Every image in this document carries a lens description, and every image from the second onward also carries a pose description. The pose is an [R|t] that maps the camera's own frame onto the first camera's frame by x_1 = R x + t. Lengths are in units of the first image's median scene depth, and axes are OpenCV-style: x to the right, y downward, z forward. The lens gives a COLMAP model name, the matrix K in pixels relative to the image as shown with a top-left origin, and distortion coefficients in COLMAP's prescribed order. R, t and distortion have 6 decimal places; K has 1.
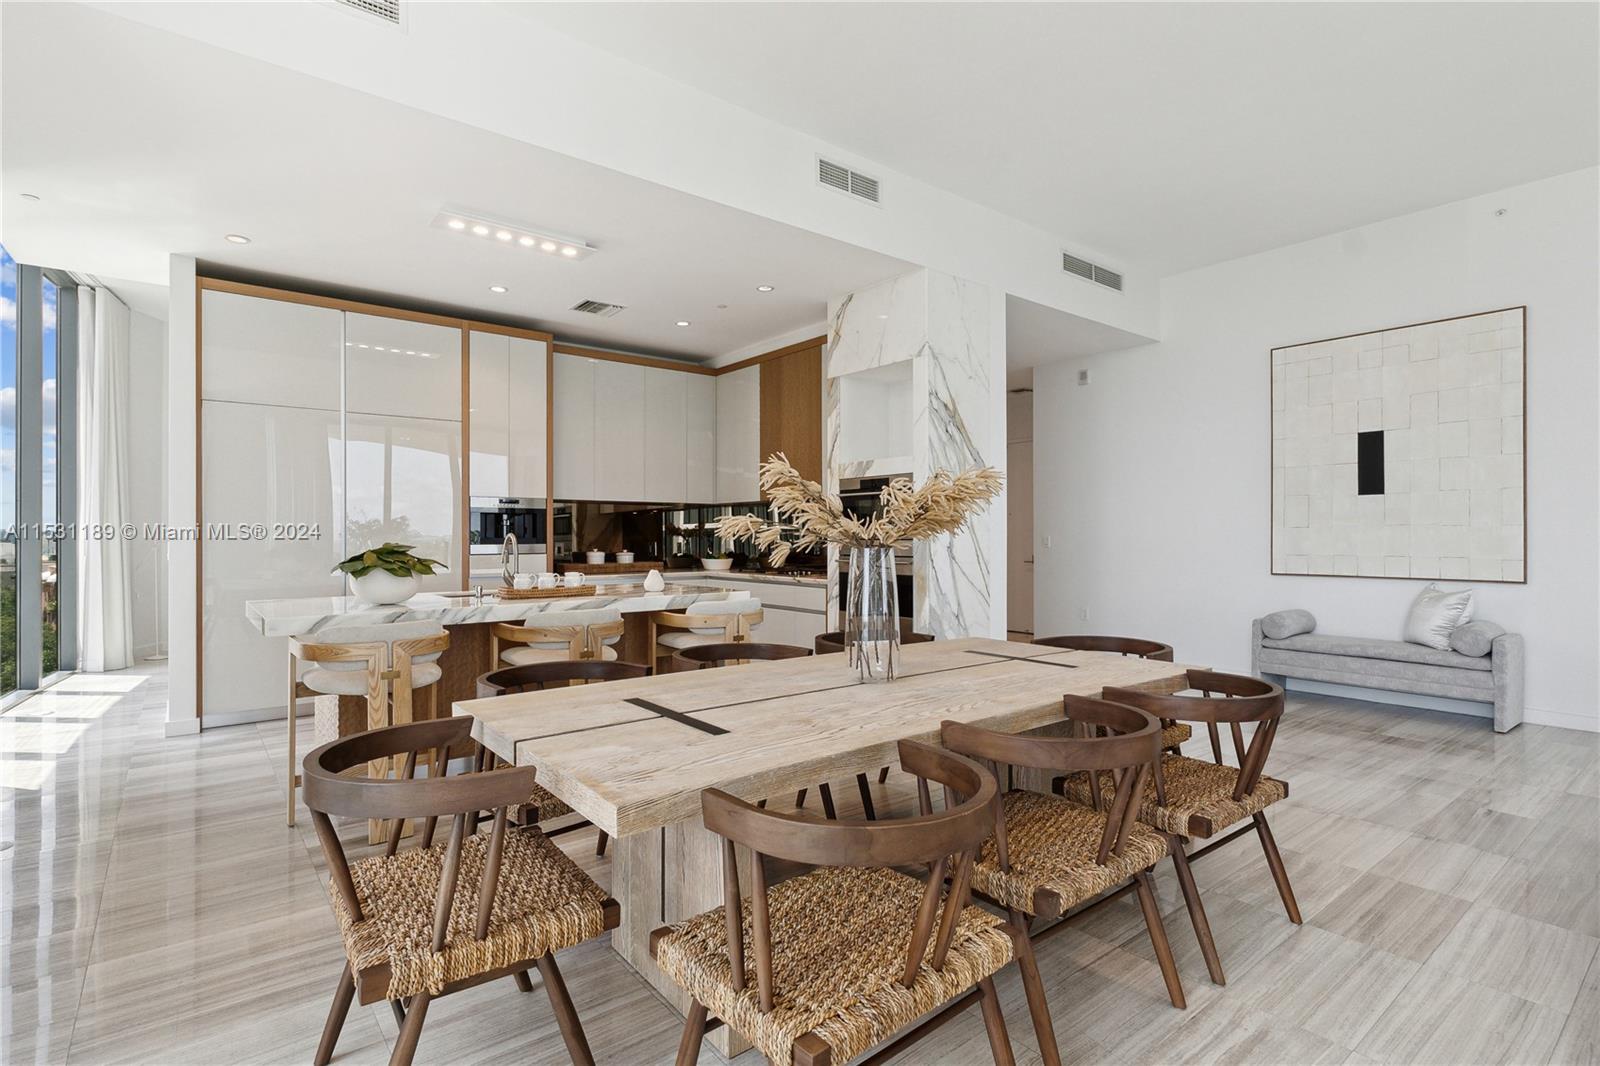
lens RADIAL K [[775.1, 0, 801.7], [0, 775.1, 536.8], [0, 0, 1]] dist [0.002457, 0.000472]
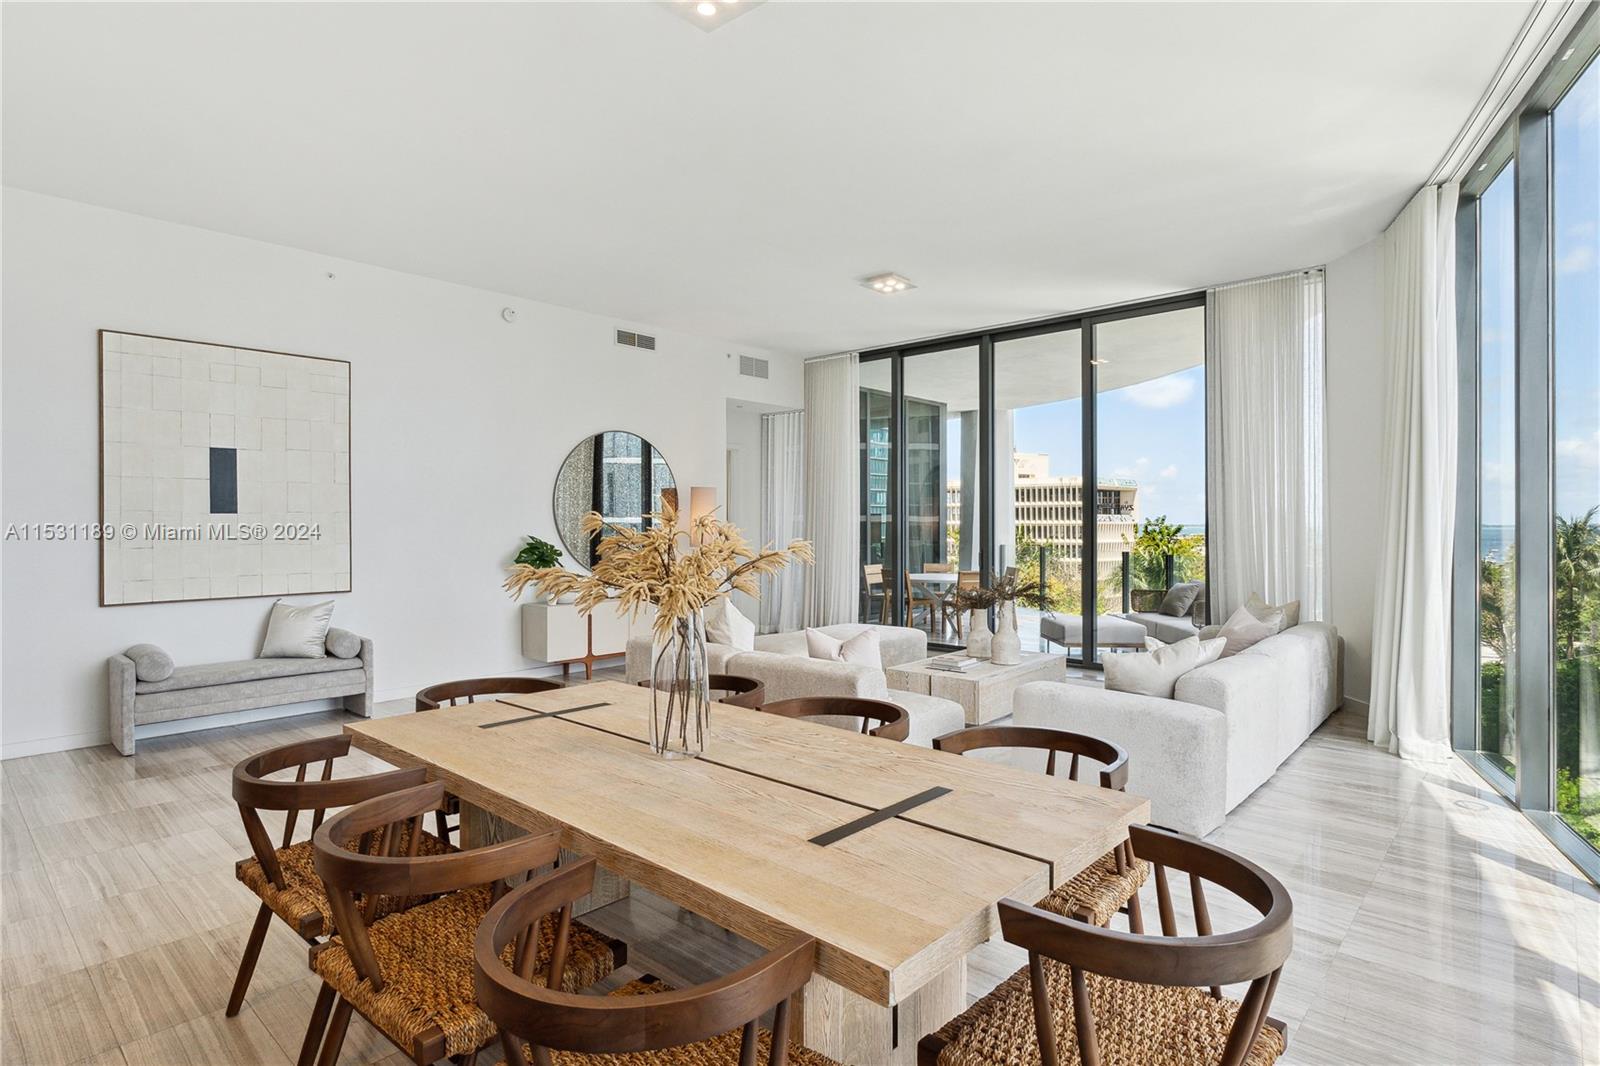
lens RADIAL K [[819.1, 0, 802.7], [0, 819.1, 528.8], [0, 0, 1]] dist [-0.002168, 0.000948]
pose [[-0.149988, -0.003462, 0.988682, -0.426116], [0.005479, 0.999976, 0.004333, -0.039341], [-0.988673, 0.006067, -0.149966, 0.489225]]
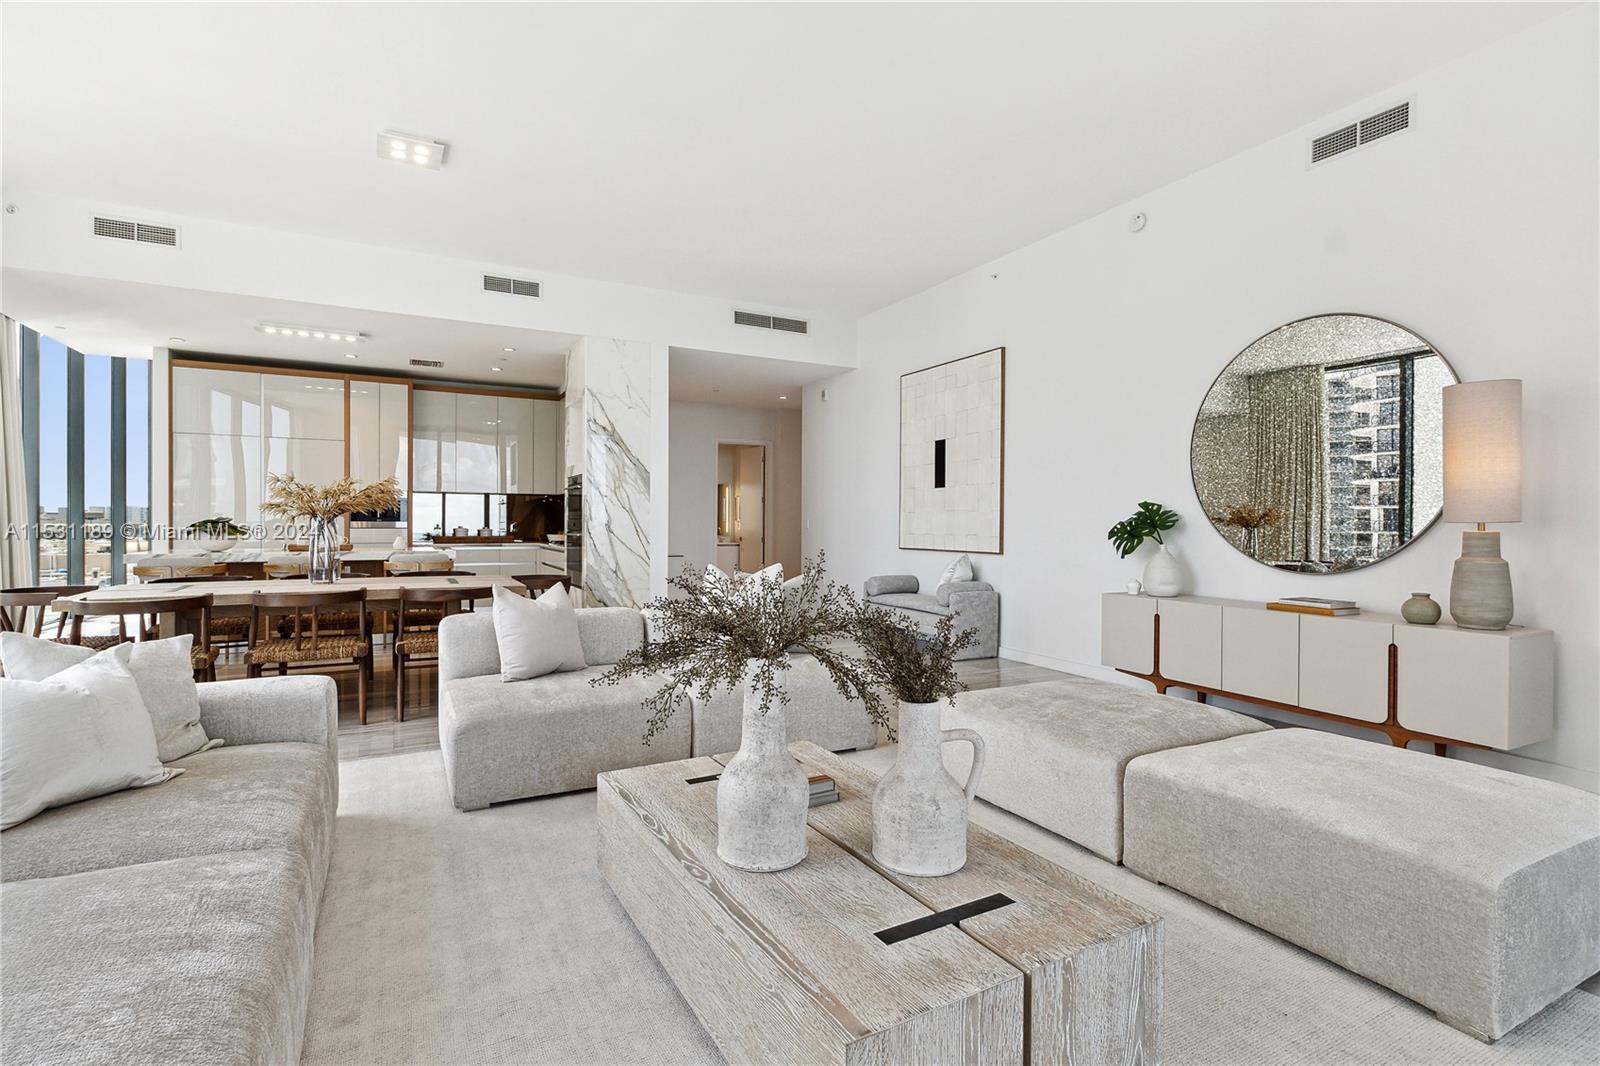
lens RADIAL K [[748.6, 0, 800.0], [0, 748.6, 533.0], [0, 0, 1]] dist [0.003355, 0.000799]
pose [[0.983932, 0.008780, -0.178330, 0.809132], [-0.006806, 0.999909, 0.011680, 0.011005], [0.178416, -0.010279, 0.983901, -0.337015]]
